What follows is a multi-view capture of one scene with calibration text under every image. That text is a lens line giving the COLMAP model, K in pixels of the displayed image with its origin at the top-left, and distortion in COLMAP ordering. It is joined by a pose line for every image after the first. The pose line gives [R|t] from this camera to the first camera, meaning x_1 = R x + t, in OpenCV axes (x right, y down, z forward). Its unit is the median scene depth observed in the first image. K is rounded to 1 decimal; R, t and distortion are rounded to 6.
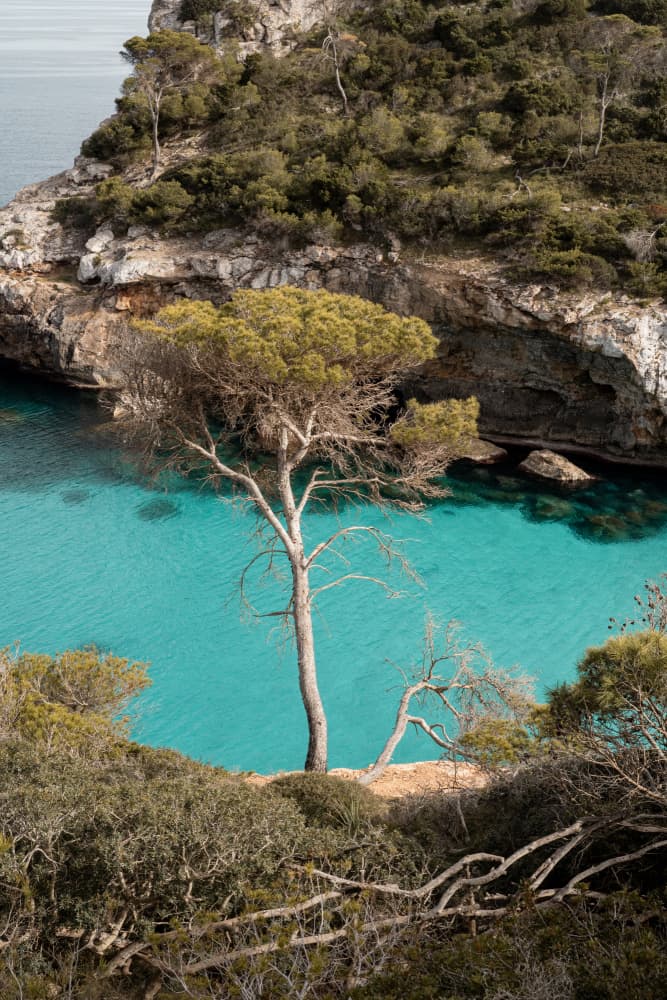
lens RADIAL K [[1289.9, 0, 333.5], [0, 1289.9, 500.0], [0, 0, 1]] dist [0.050001, 0.046880]
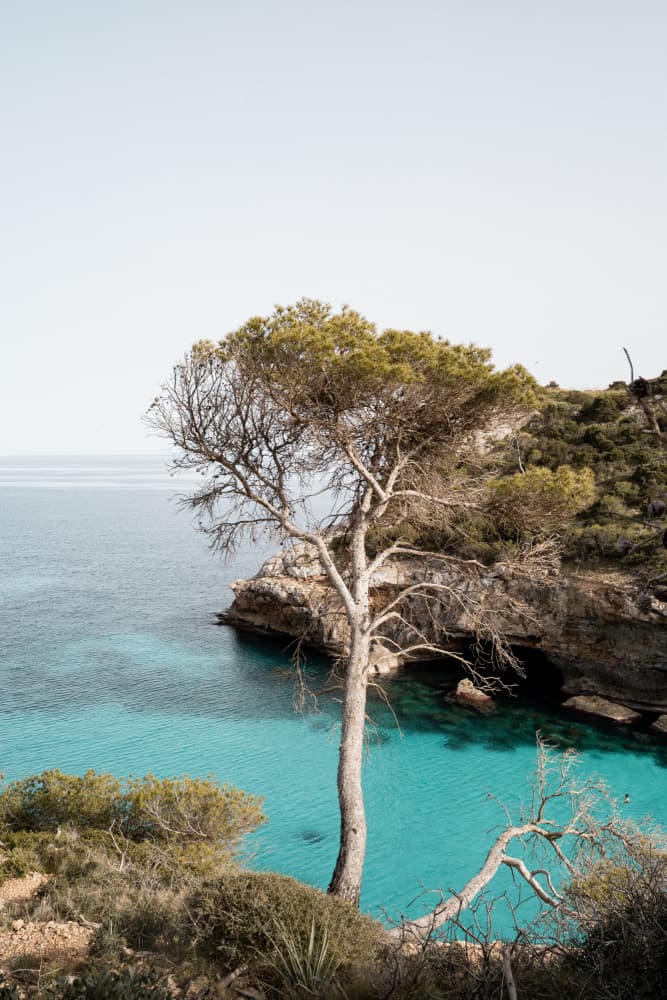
lens RADIAL K [[815.2, 0, 333.5], [0, 815.2, 500.0], [0, 0, 1]] dist [-0.134127, 0.113242]
pose [[0.972161, 0.011435, -0.234034, 0.014373], [-0.084636, 0.948512, -0.305225, 0.025038], [0.218494, 0.316535, 0.923074, 0.099047]]
